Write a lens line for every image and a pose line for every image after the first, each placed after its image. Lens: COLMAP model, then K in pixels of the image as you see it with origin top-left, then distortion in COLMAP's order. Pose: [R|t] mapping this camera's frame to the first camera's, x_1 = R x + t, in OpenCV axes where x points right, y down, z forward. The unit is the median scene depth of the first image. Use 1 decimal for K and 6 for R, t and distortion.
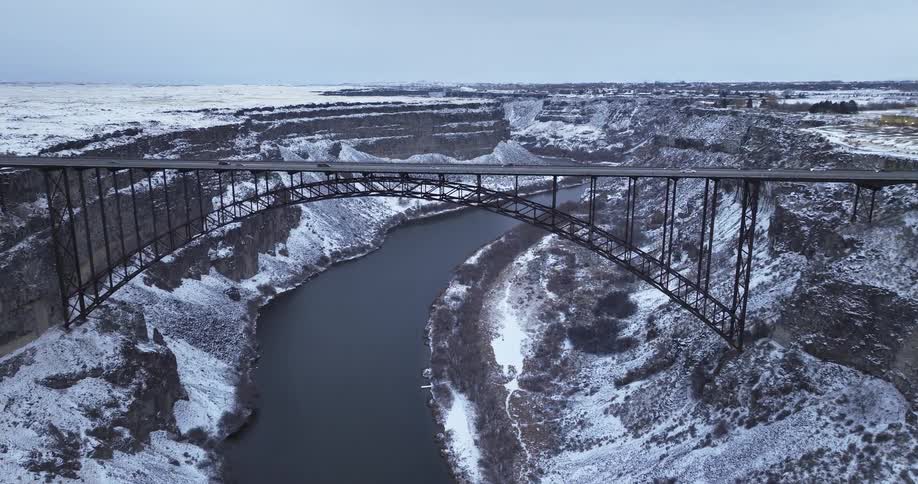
lens RADIAL K [[645.6, 0, 459.0], [0, 645.6, 242.0], [0, 0, 1]] dist [0.007033, 0.002286]
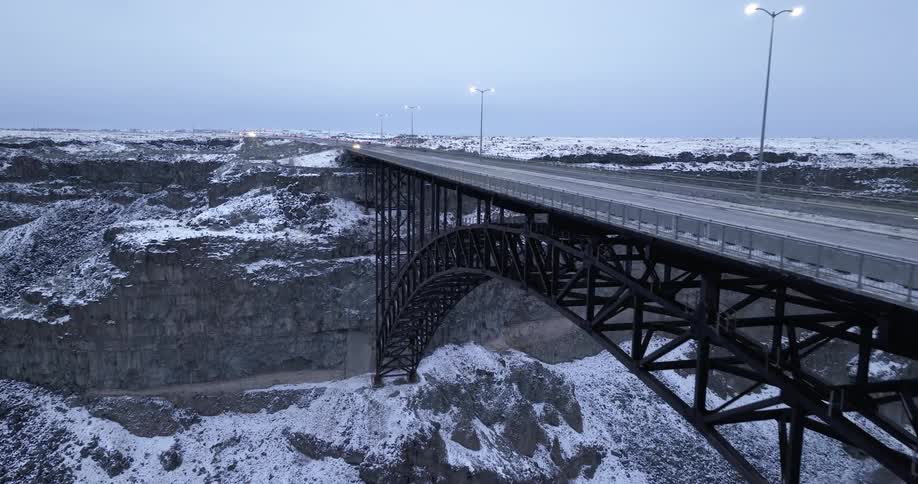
lens RADIAL K [[645.6, 0, 459.0], [0, 645.6, 242.0], [0, 0, 1]] dist [0.007033, 0.002286]
pose [[0.305894, 0.142927, -0.941276, 0.084936], [-0.226419, 0.971223, 0.073893, -0.097764], [0.924750, 0.190519, 0.329453, 0.864296]]
